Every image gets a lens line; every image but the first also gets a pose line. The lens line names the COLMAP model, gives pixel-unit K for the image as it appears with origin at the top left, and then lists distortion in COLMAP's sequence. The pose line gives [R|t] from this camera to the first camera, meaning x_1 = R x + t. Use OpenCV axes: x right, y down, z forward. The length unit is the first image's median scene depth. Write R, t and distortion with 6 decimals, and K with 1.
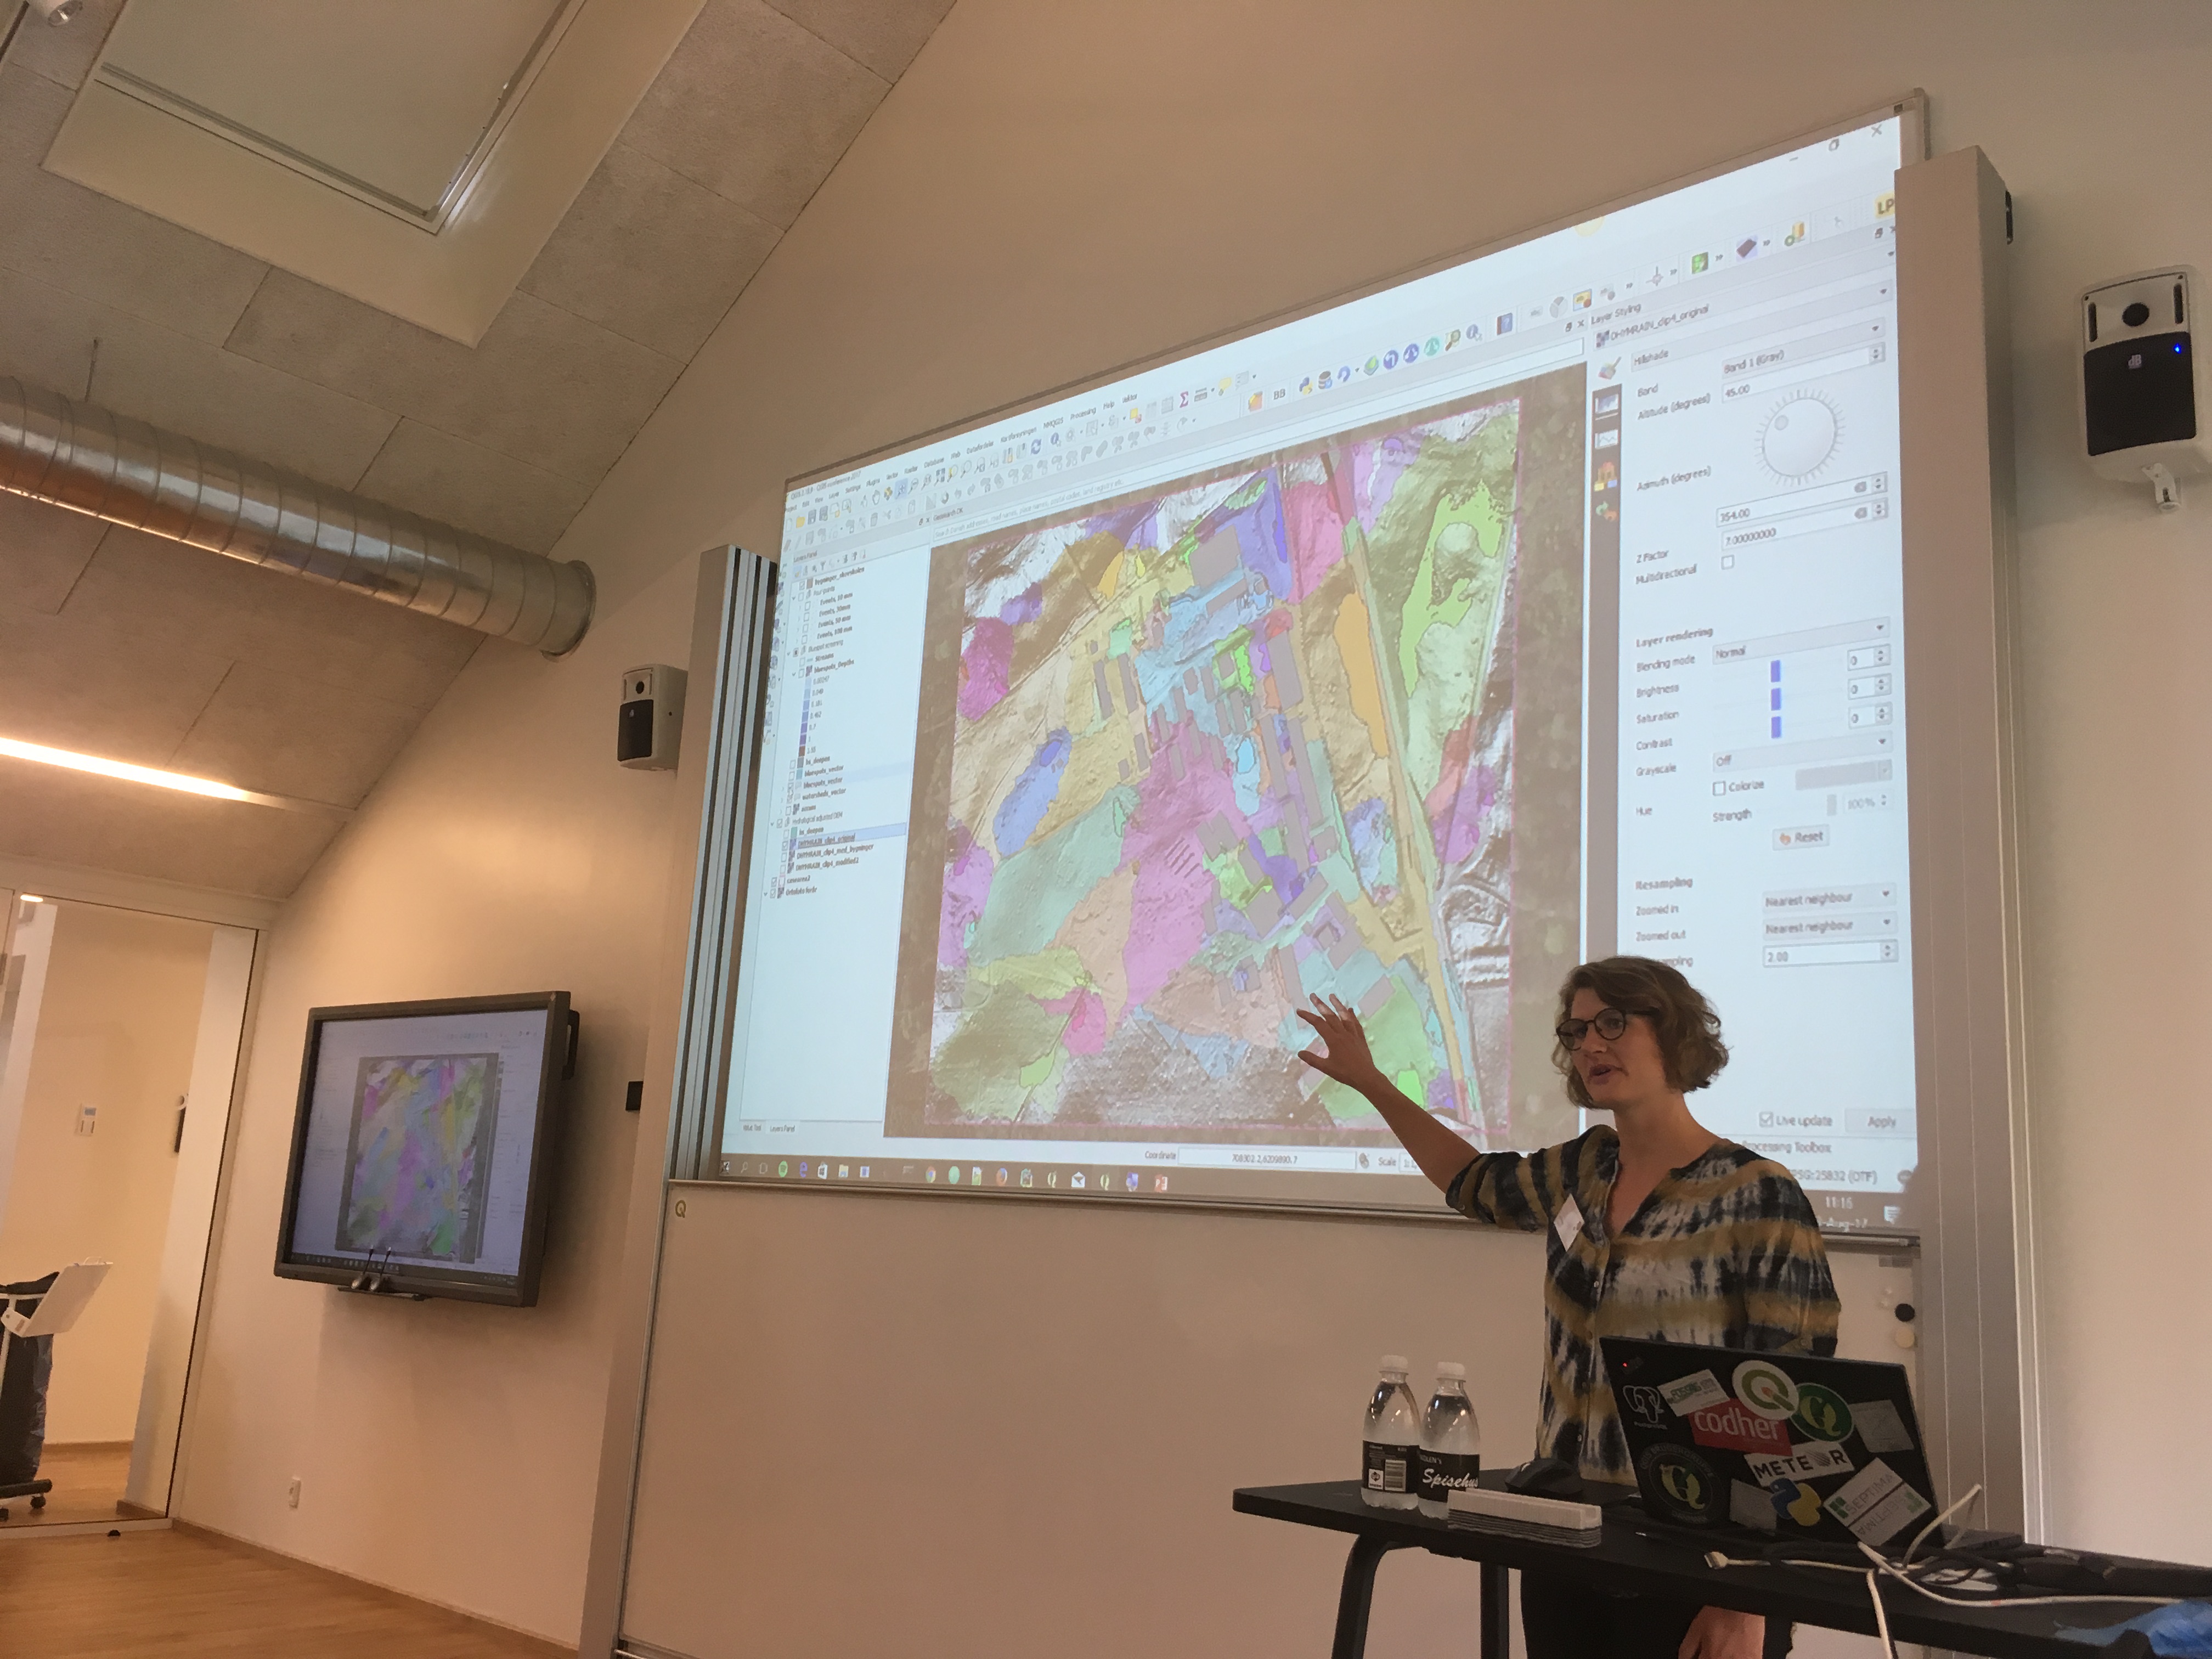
lens RADIAL K [[1883.4, 0, 1109.0], [0, 1883.4, 839.0], [0, 0, 1]] dist [0.095714, -0.144631]
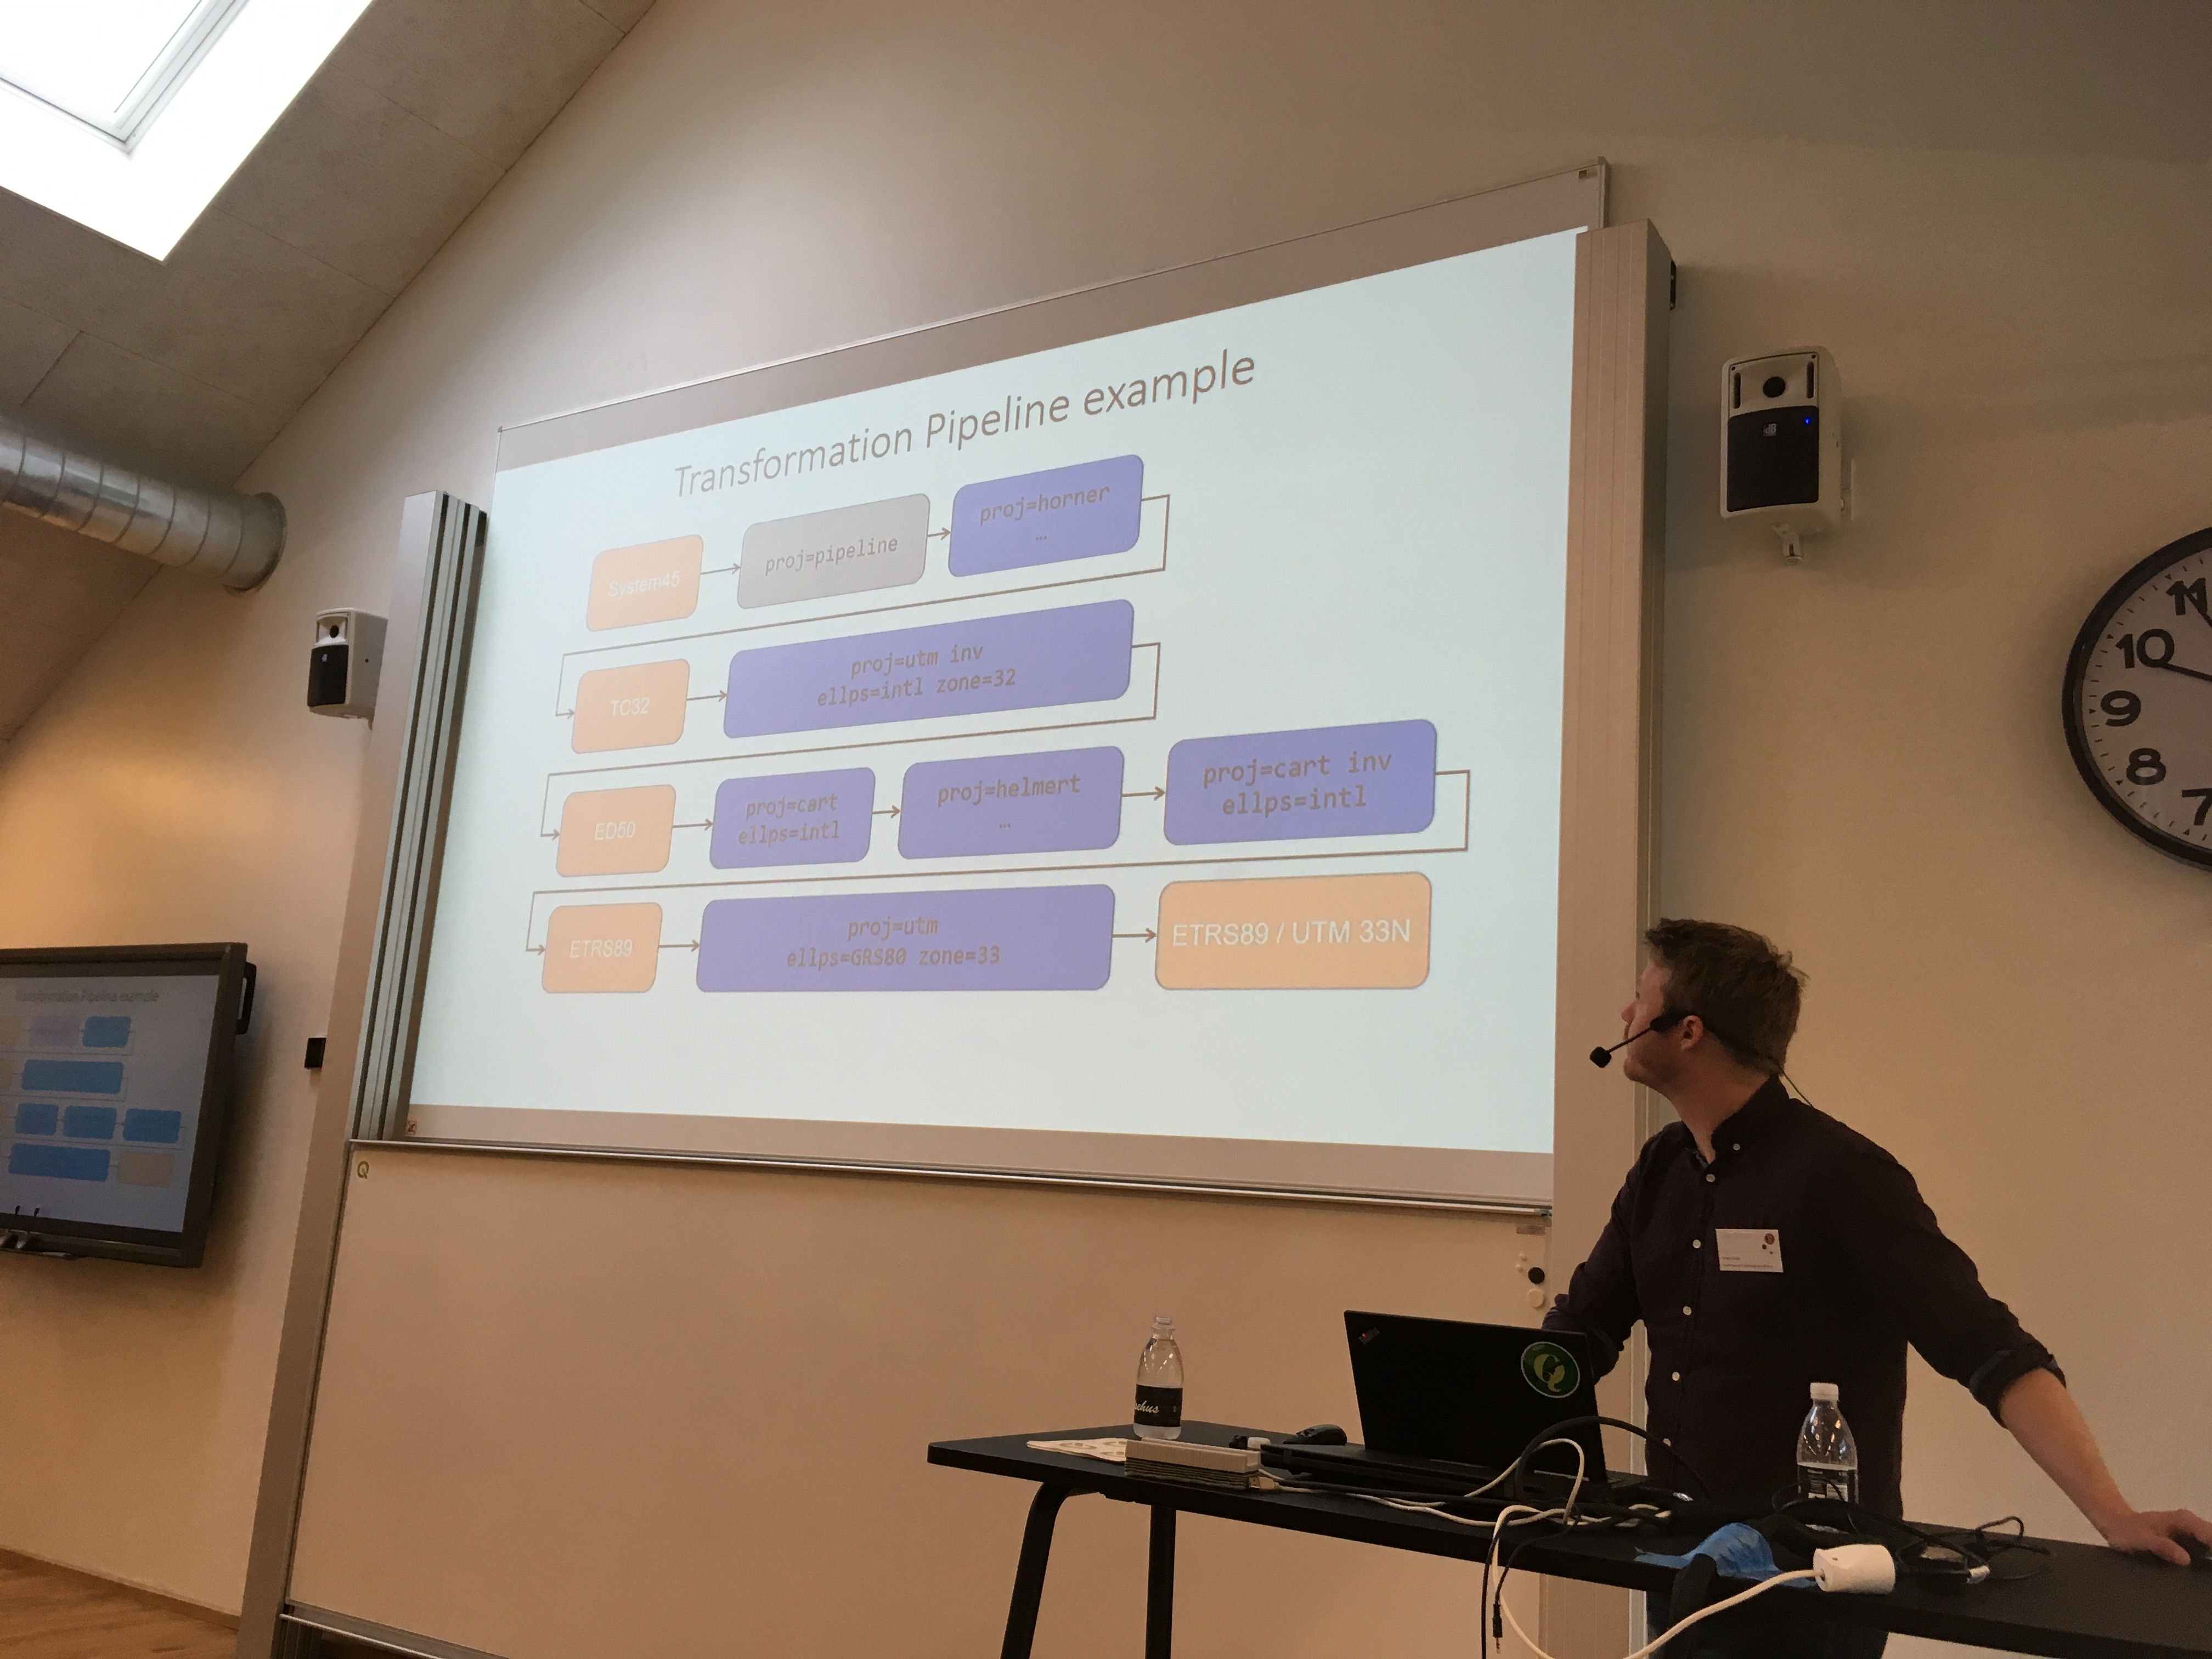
lens RADIAL K [[1884.7, 0, 1109.8], [0, 1884.7, 839.1], [0, 0, 1]] dist [0.095963, -0.146988]
pose [[0.987125, 0.037674, 0.155451, -0.004706], [-0.040912, 0.999006, 0.017680, -0.007749], [-0.154631, -0.023812, 0.987685, -0.024223]]
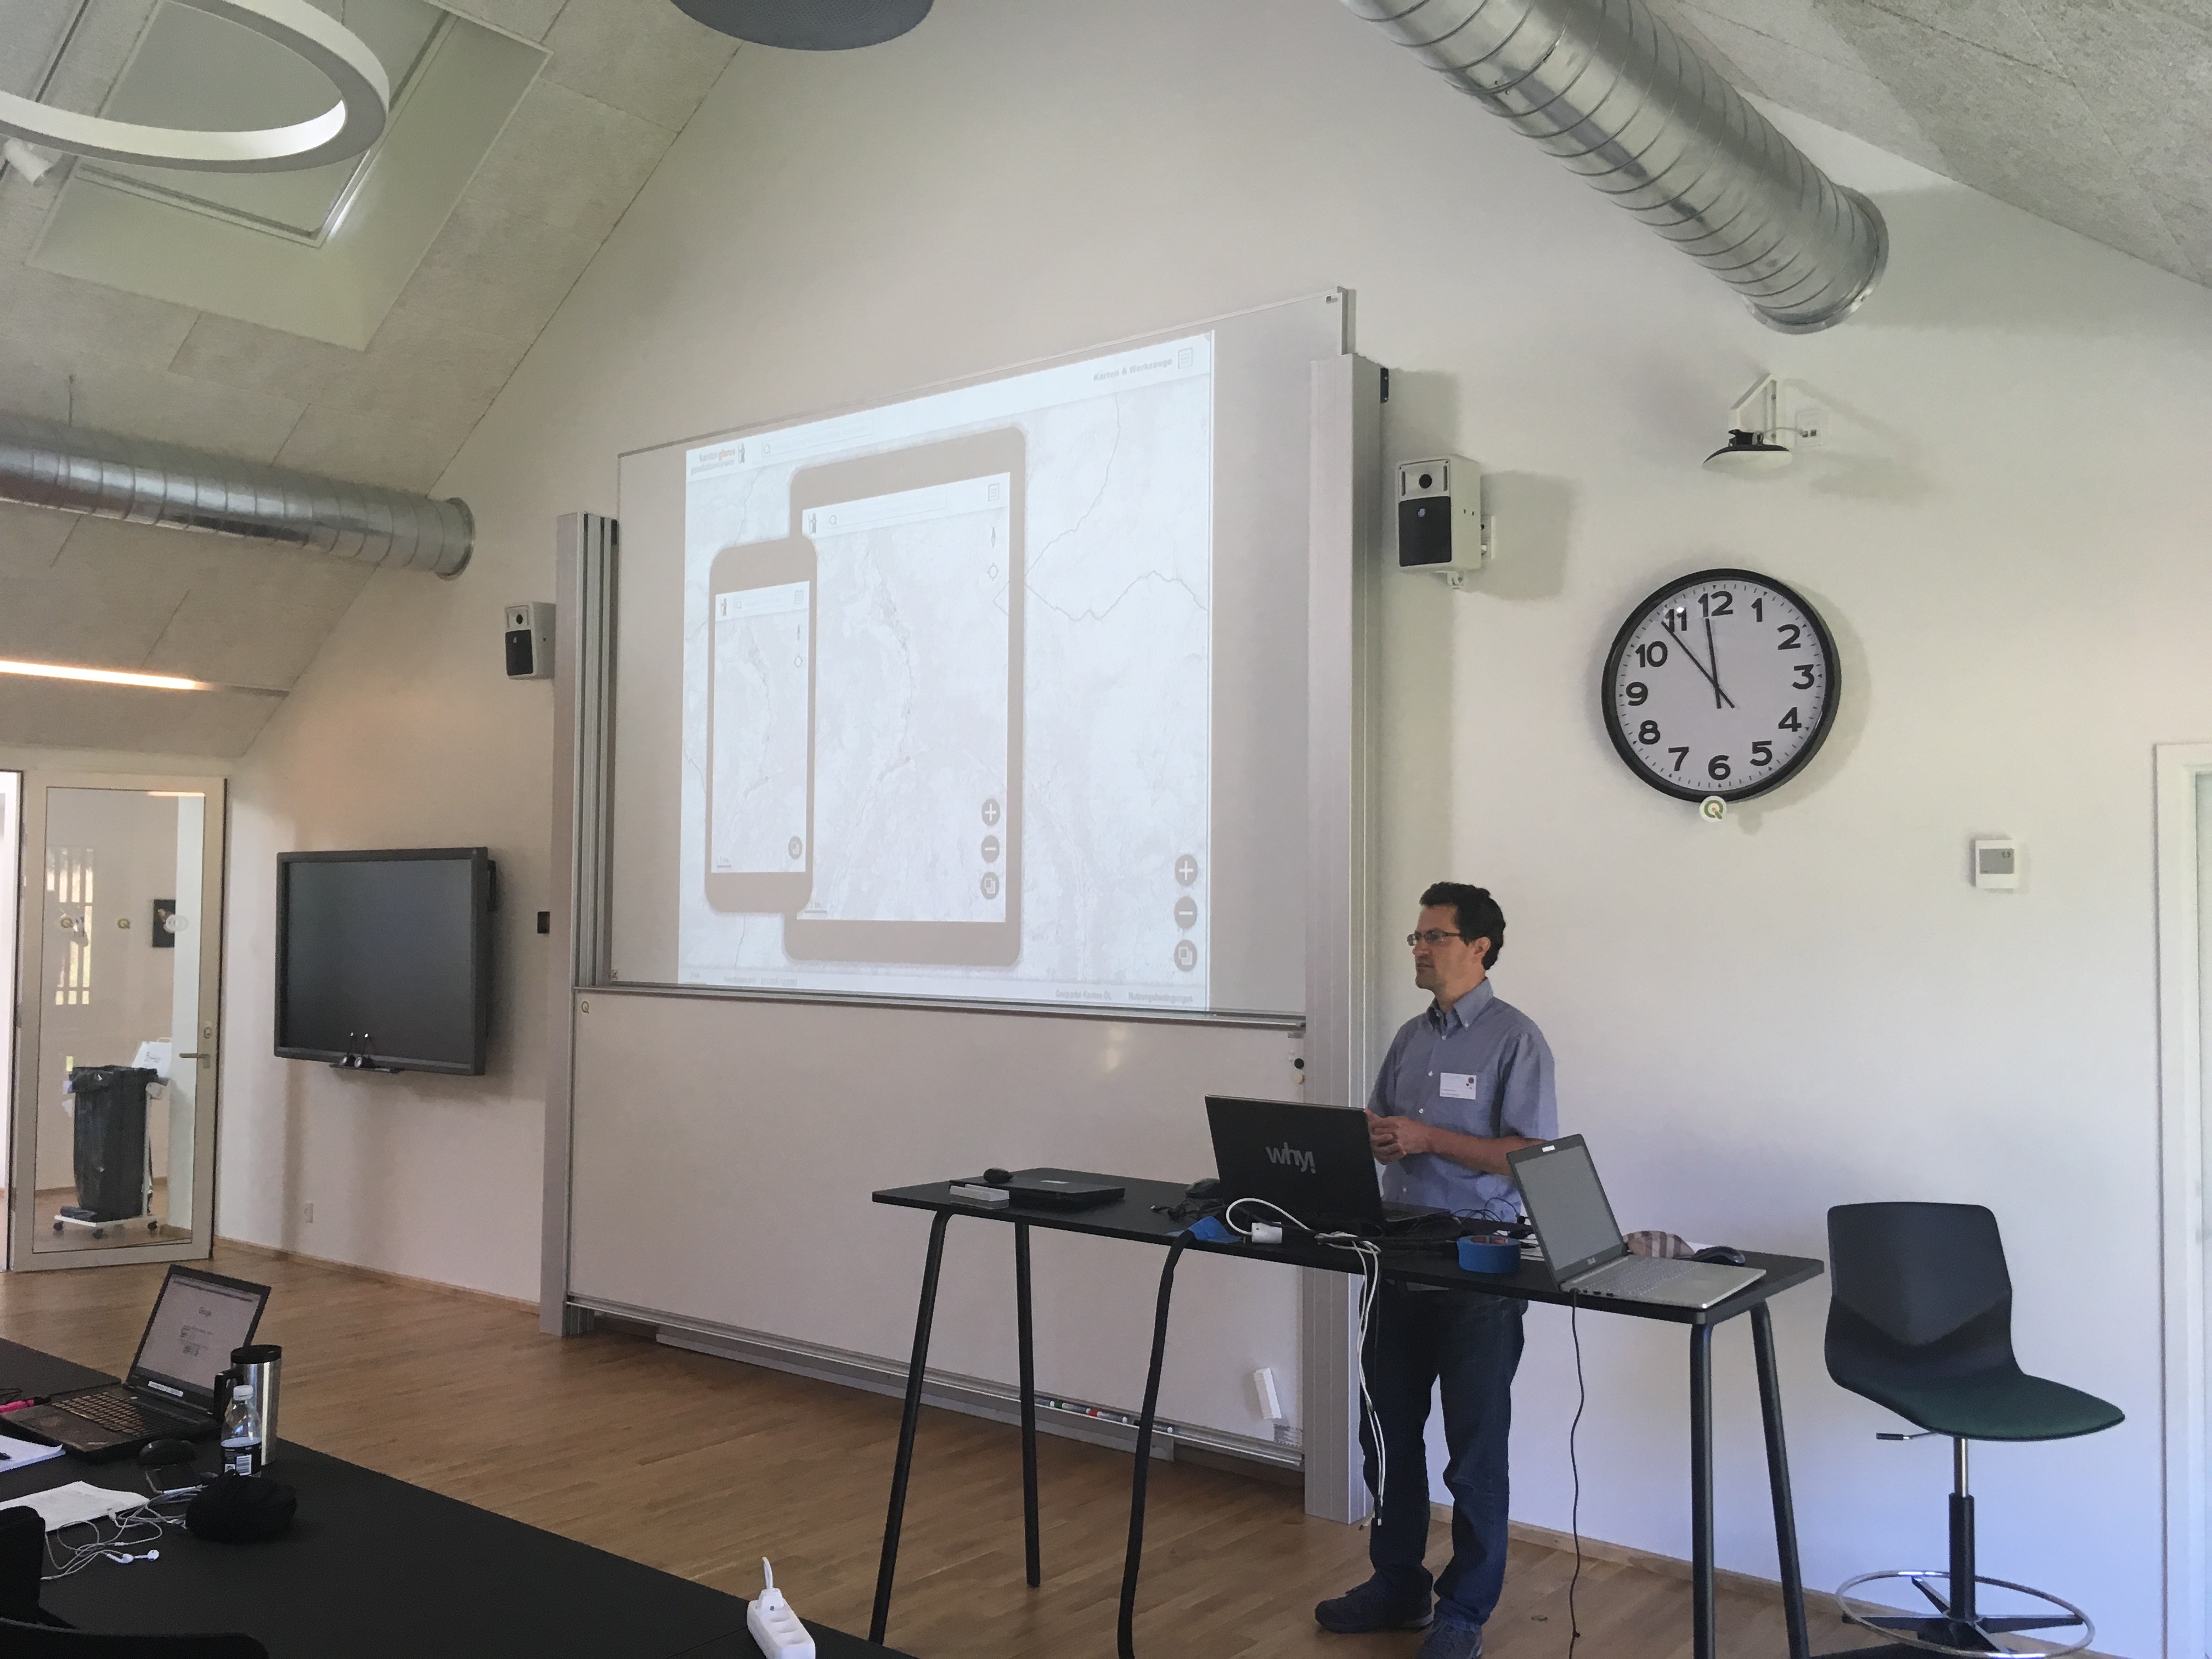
lens RADIAL K [[1883.4, 0, 1109.0], [0, 1883.4, 839.0], [0, 0, 1]] dist [0.095714, -0.144631]
pose [[0.997269, -0.047771, 0.056320, 0.081165], [0.037855, 0.985470, 0.165575, -0.134153], [-0.063412, -0.162991, 0.984588, -0.358439]]
